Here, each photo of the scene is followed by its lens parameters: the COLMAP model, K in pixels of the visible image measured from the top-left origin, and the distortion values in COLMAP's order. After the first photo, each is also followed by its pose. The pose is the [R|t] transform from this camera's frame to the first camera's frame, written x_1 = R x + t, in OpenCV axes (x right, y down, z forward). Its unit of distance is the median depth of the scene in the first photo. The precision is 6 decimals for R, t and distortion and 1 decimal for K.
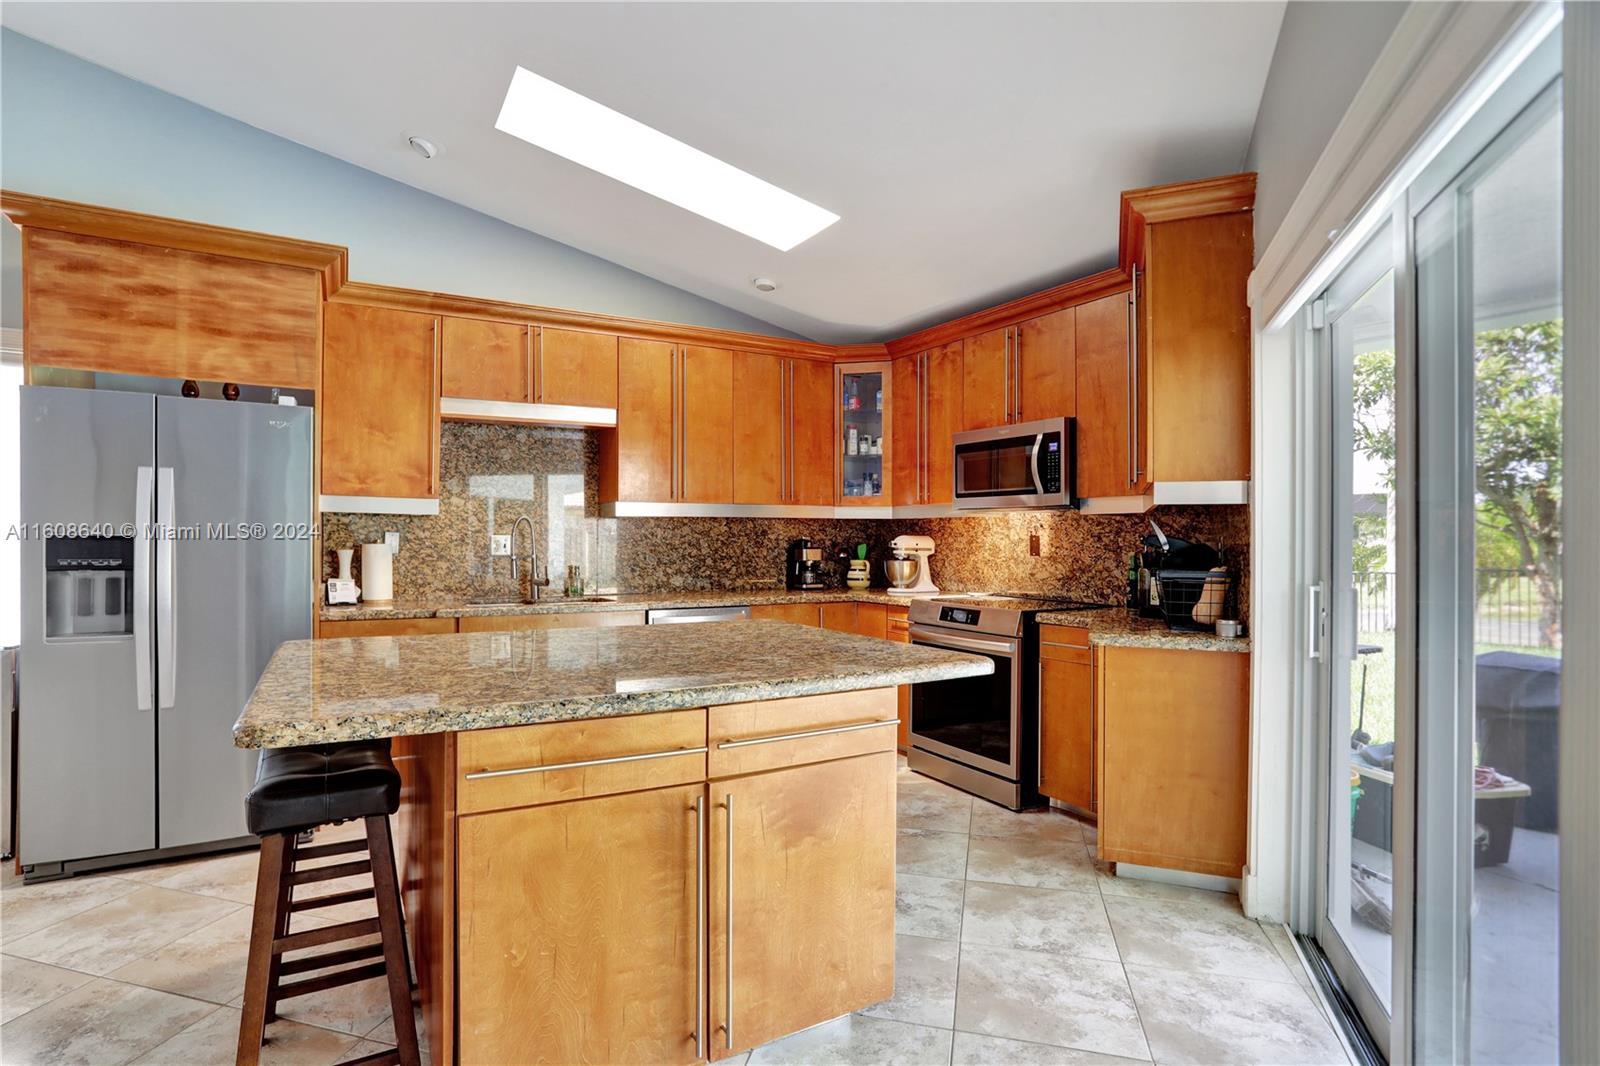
lens RADIAL K [[784.9, 0, 770.1], [0, 784.9, 532.6], [0, 0, 1]] dist [-0.049144, 0.023593]
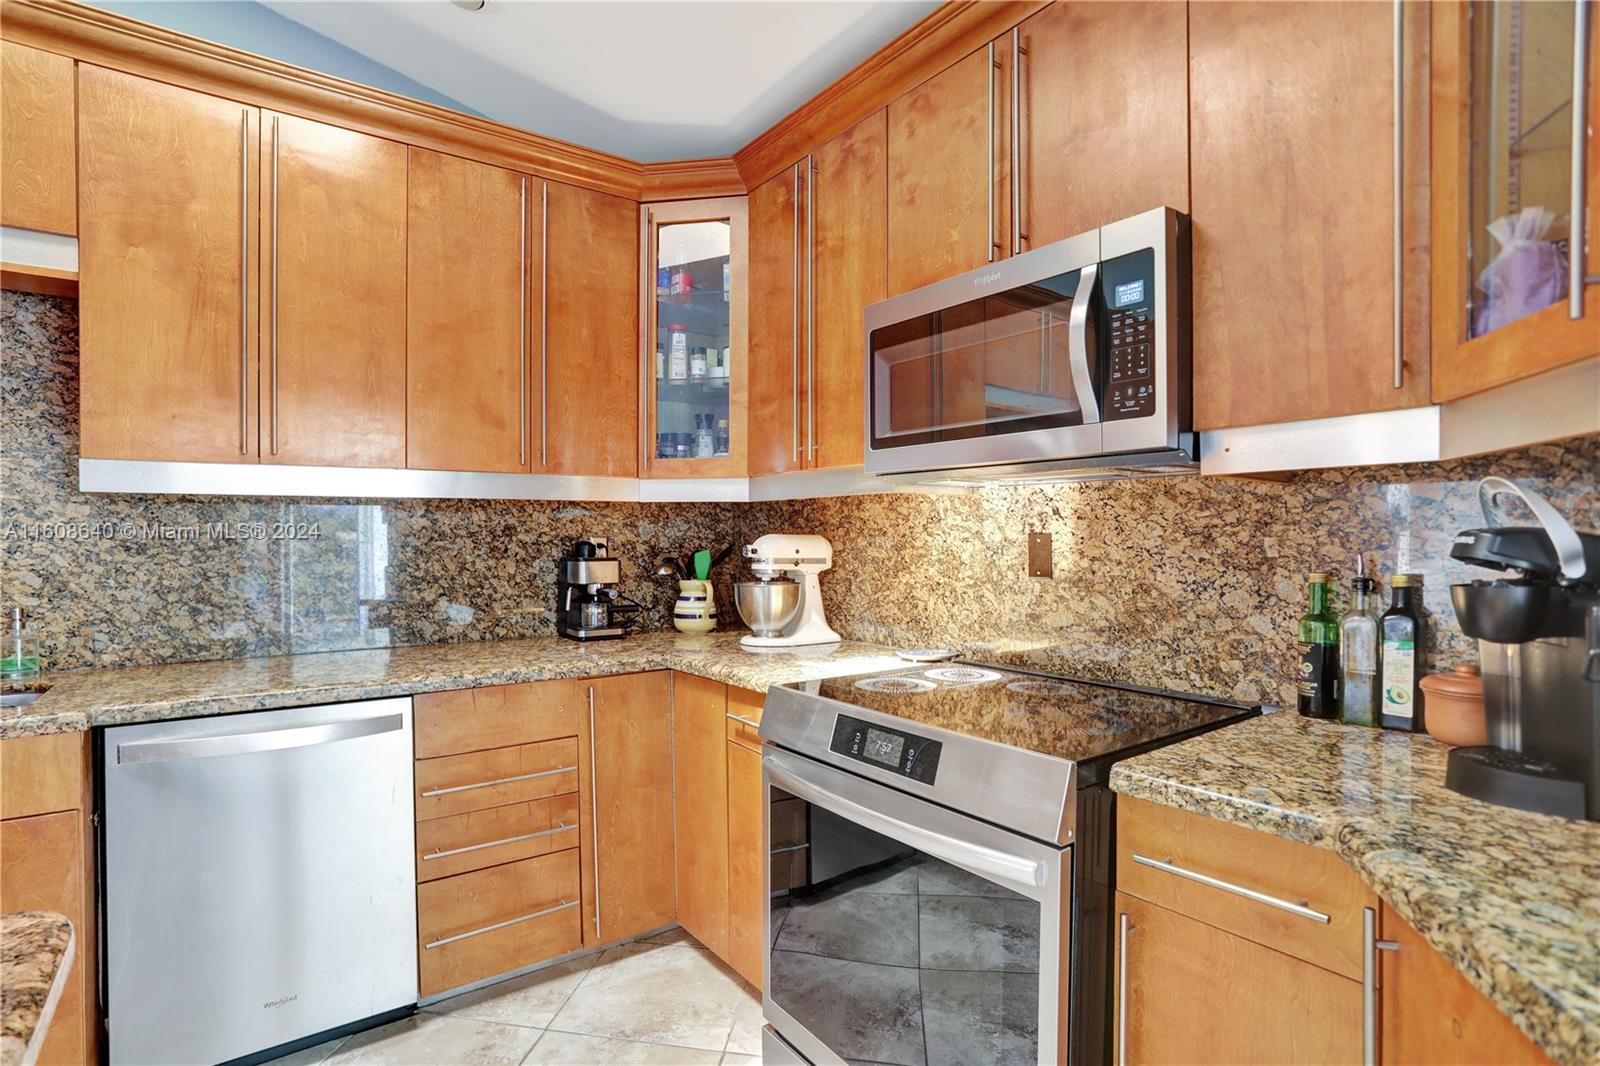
lens RADIAL K [[784.9, 0, 770.1], [0, 784.9, 532.6], [0, 0, 1]] dist [-0.049144, 0.023593]
pose [[0.994282, -0.004729, 0.106678, 0.134405], [0.004644, 0.999989, 0.001047, 0.002469], [-0.106682, -0.000545, 0.994293, 0.573791]]
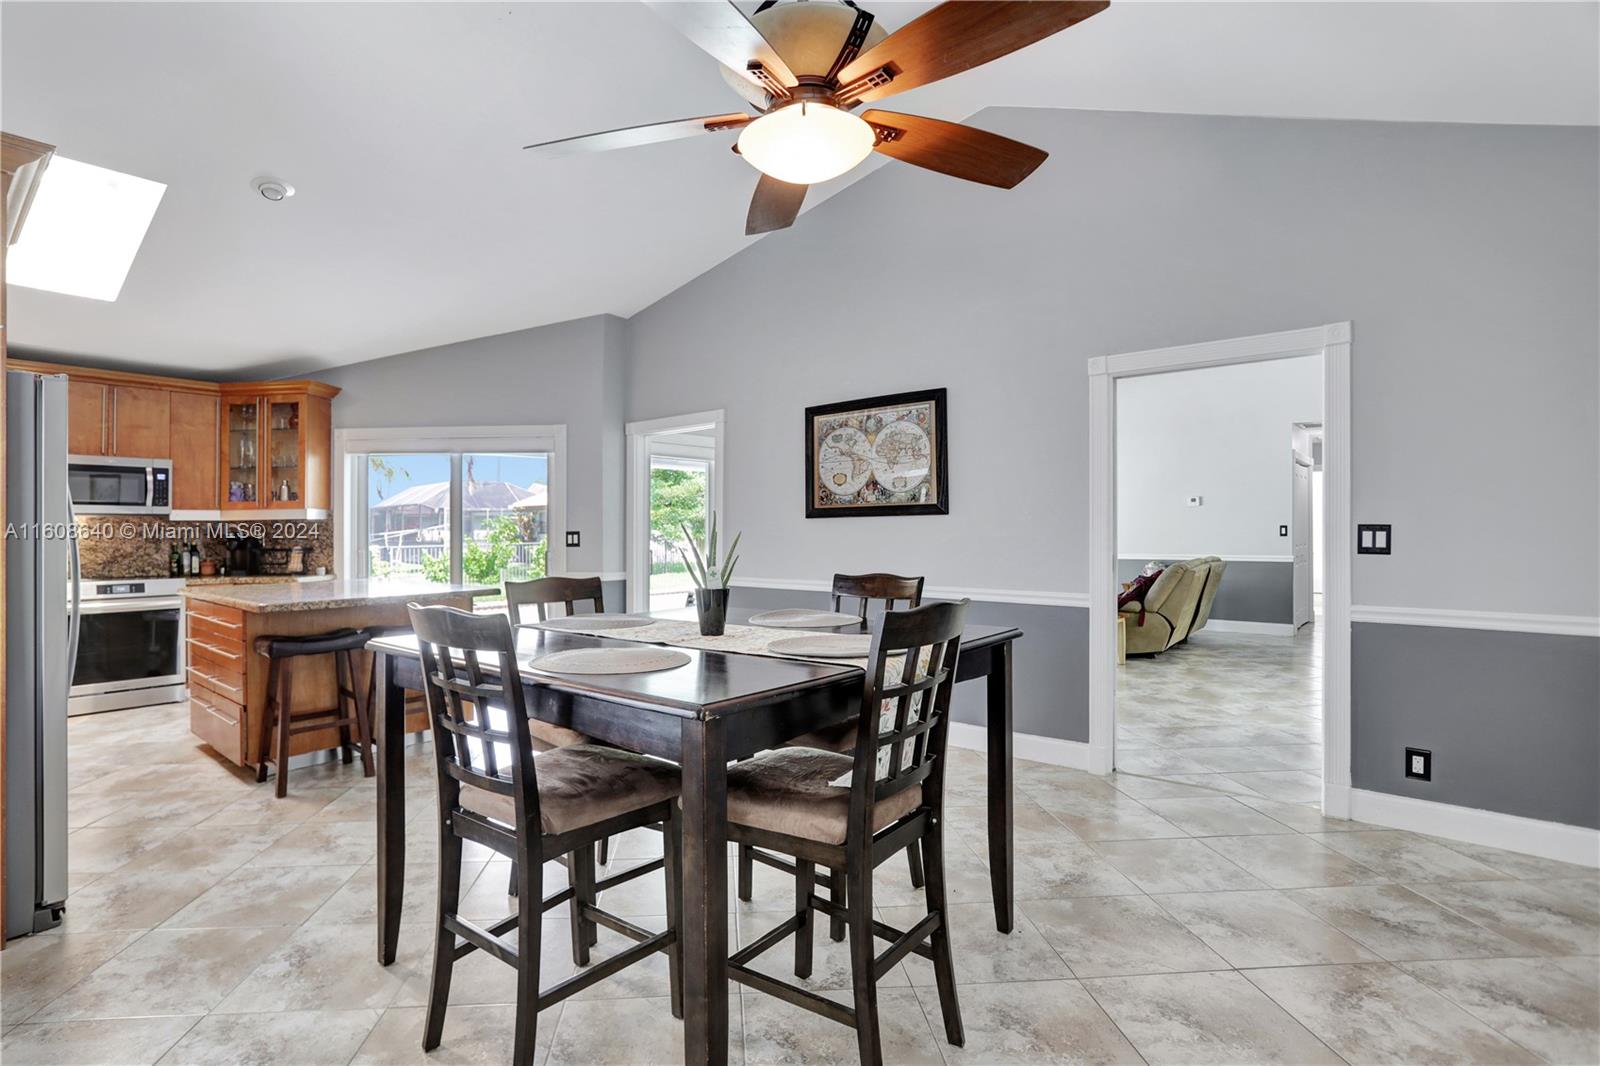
lens RADIAL K [[800.2, 0, 758.7], [0, 800.2, 525.1], [0, 0, 1]] dist [-0.052756, 0.025778]
pose [[-0.311247, 0.002571, 0.950326, -1.353427], [-0.000360, 0.999996, -0.002824, -0.007382], [-0.950329, -0.001221, -0.311245, 0.299247]]
